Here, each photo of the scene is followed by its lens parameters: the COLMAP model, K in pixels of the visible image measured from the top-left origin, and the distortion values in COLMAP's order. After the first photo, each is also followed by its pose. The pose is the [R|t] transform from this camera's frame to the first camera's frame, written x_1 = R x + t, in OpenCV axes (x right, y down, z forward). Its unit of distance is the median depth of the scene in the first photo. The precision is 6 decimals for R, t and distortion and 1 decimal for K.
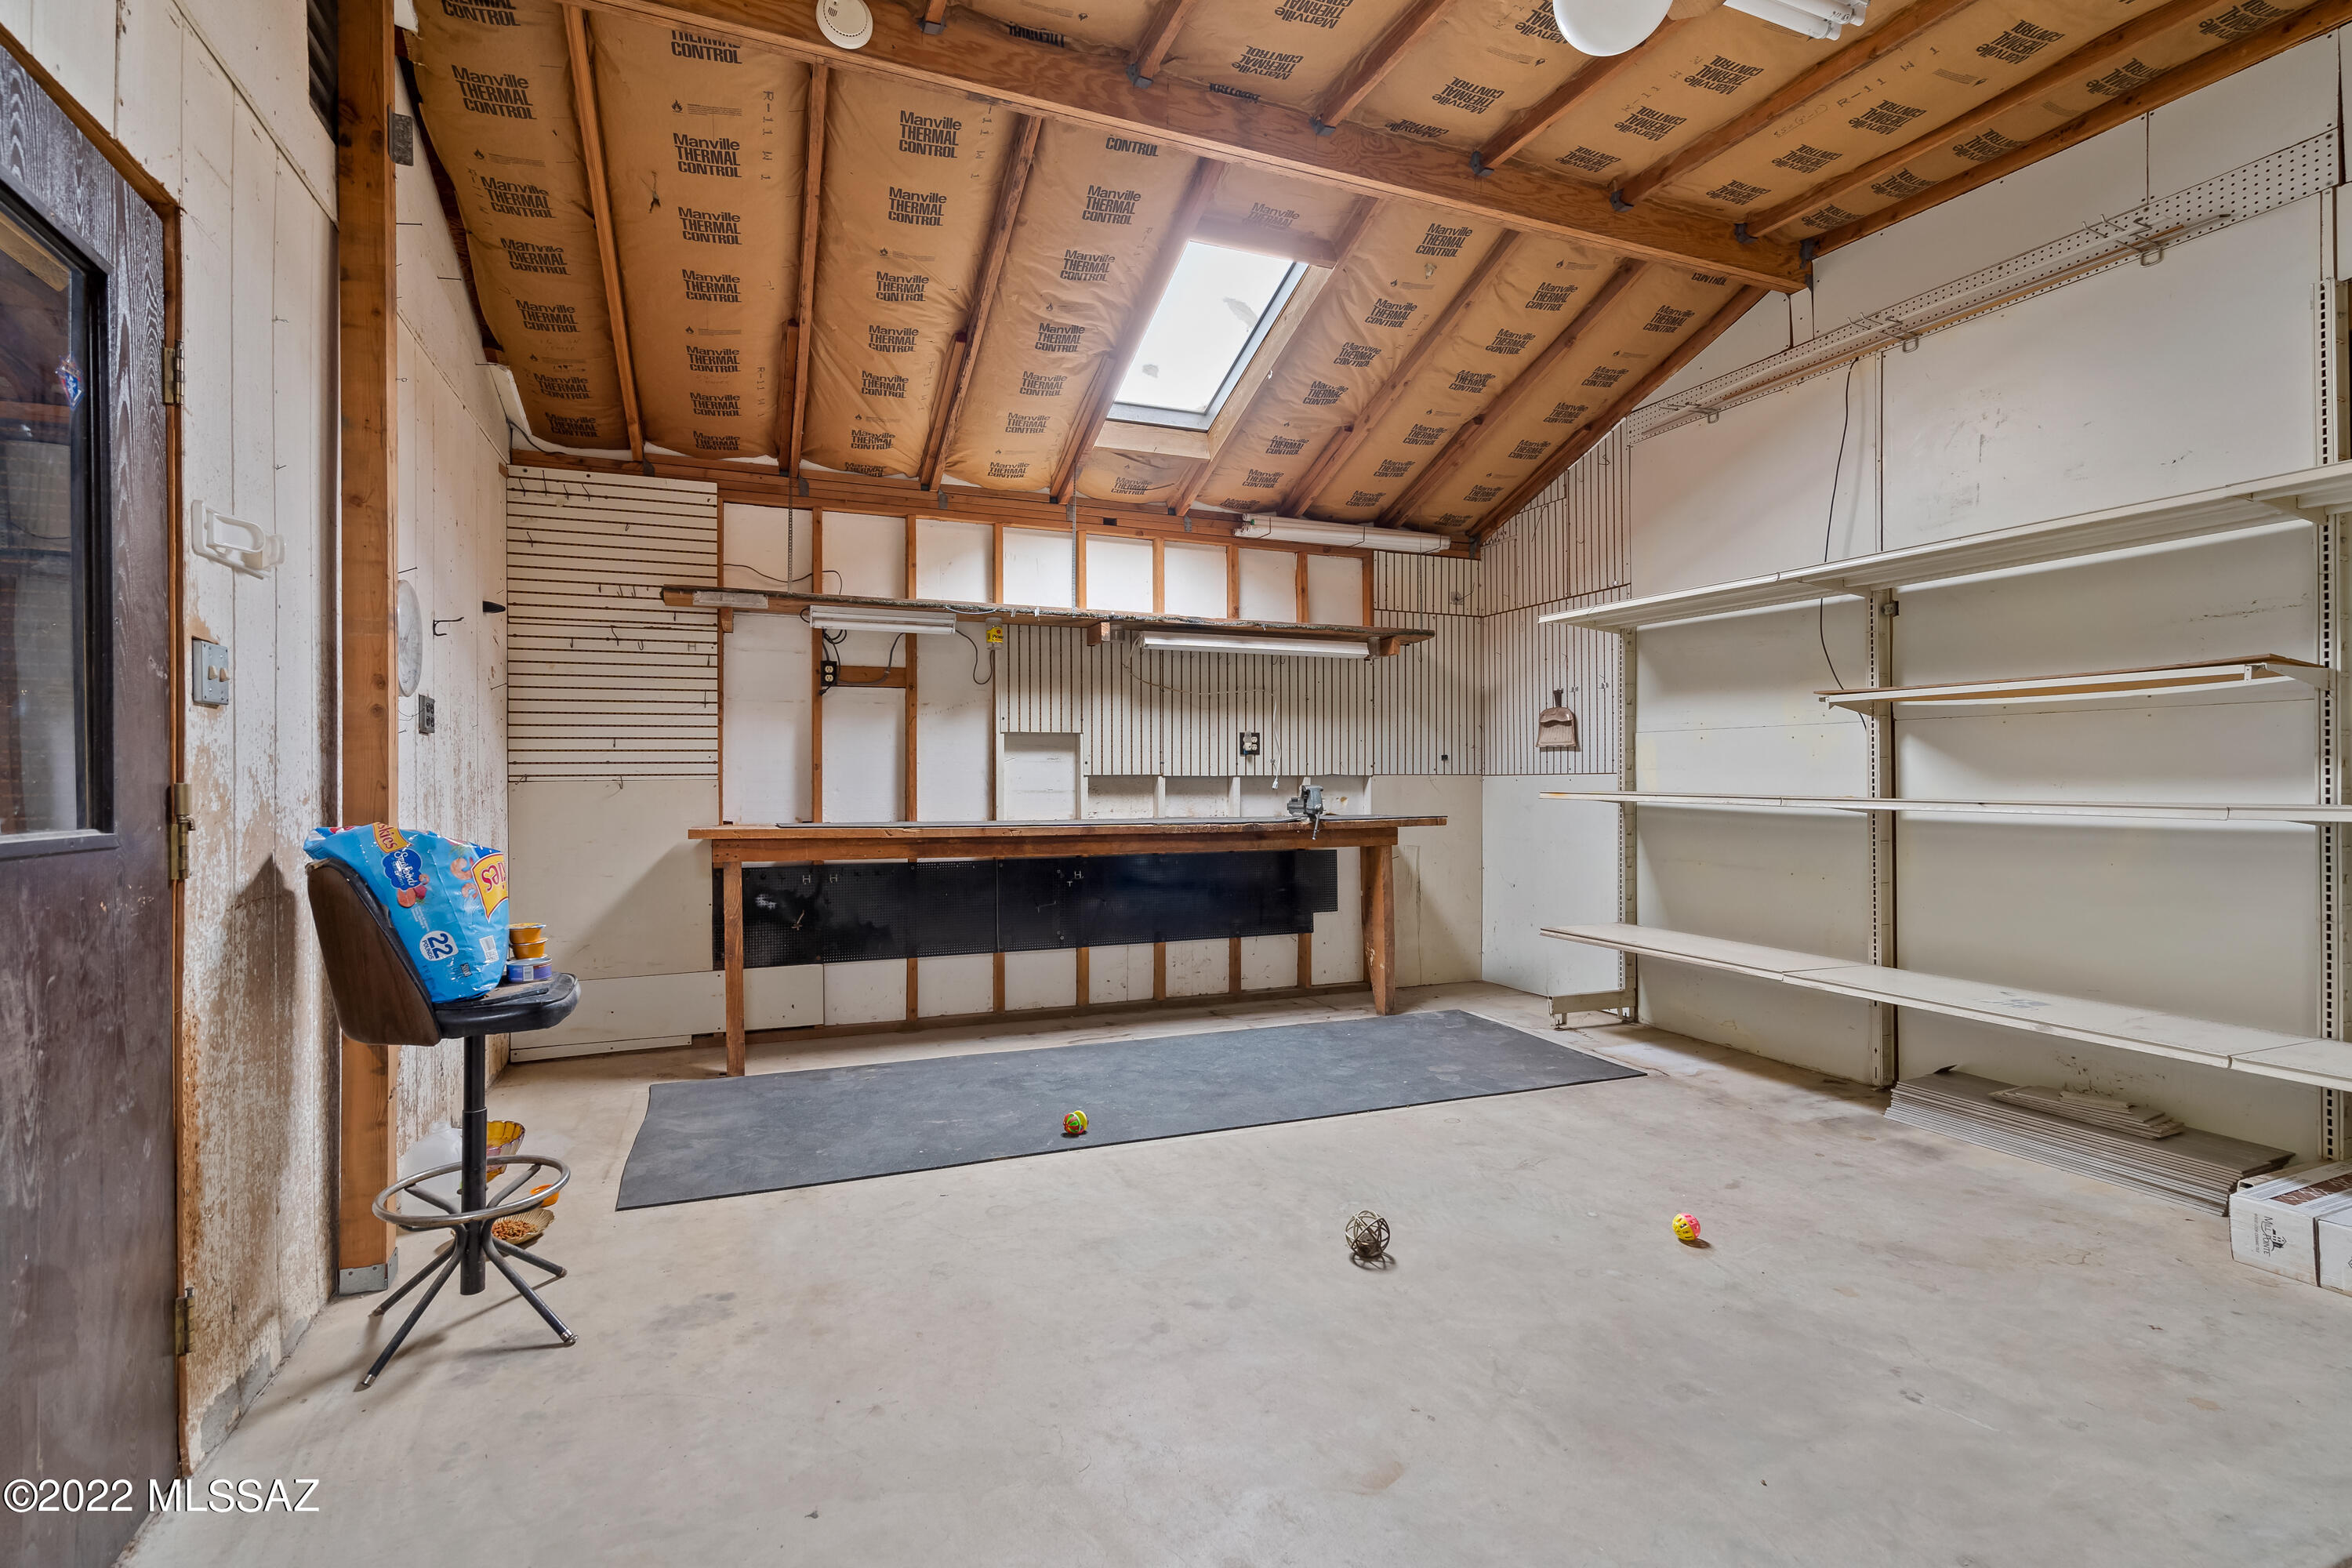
lens RADIAL K [[1091.6, 0, 1168.2], [0, 1091.6, 765.4], [0, 0, 1]] dist [-0.003574, 0.000480]
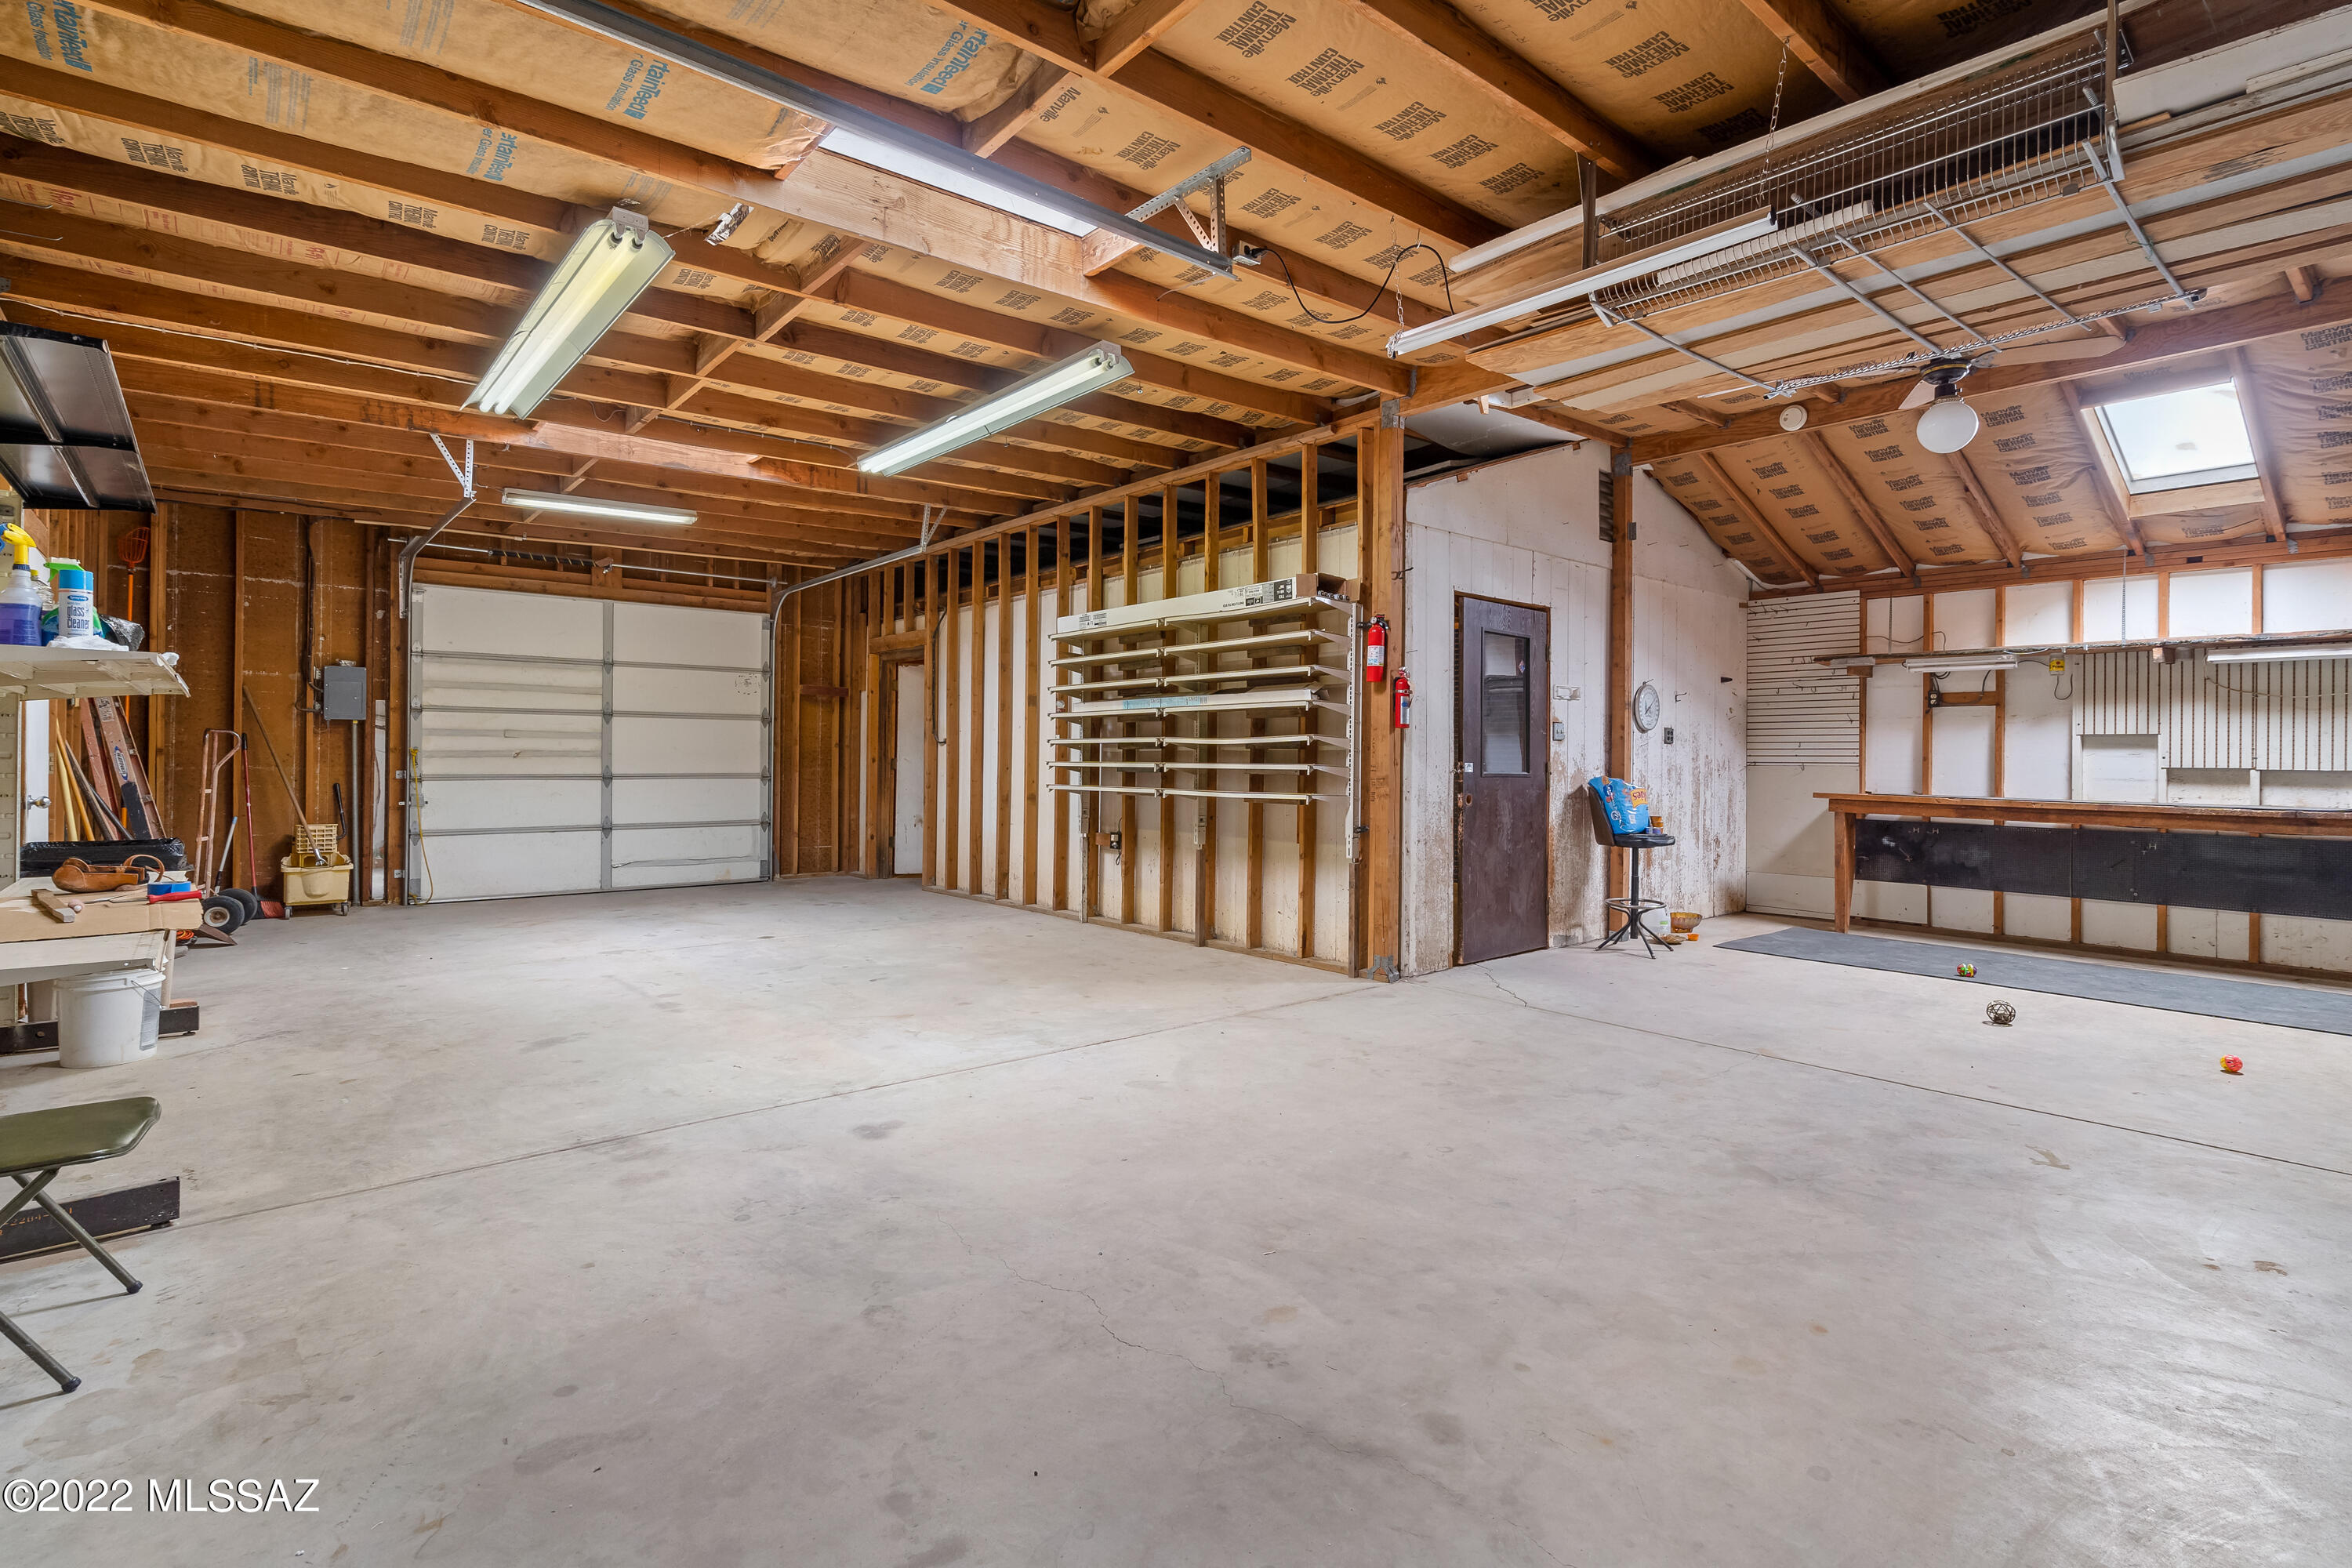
lens RADIAL K [[1091.6, 0, 1177.4], [0, 1091.6, 766.6], [0, 0, 1]] dist [-0.003574, 0.000480]
pose [[0.313811, 0.014119, -0.949380, 0.801010], [-0.004029, 0.999900, 0.013539, -0.004677], [0.949477, -0.000424, 0.313837, -0.494450]]
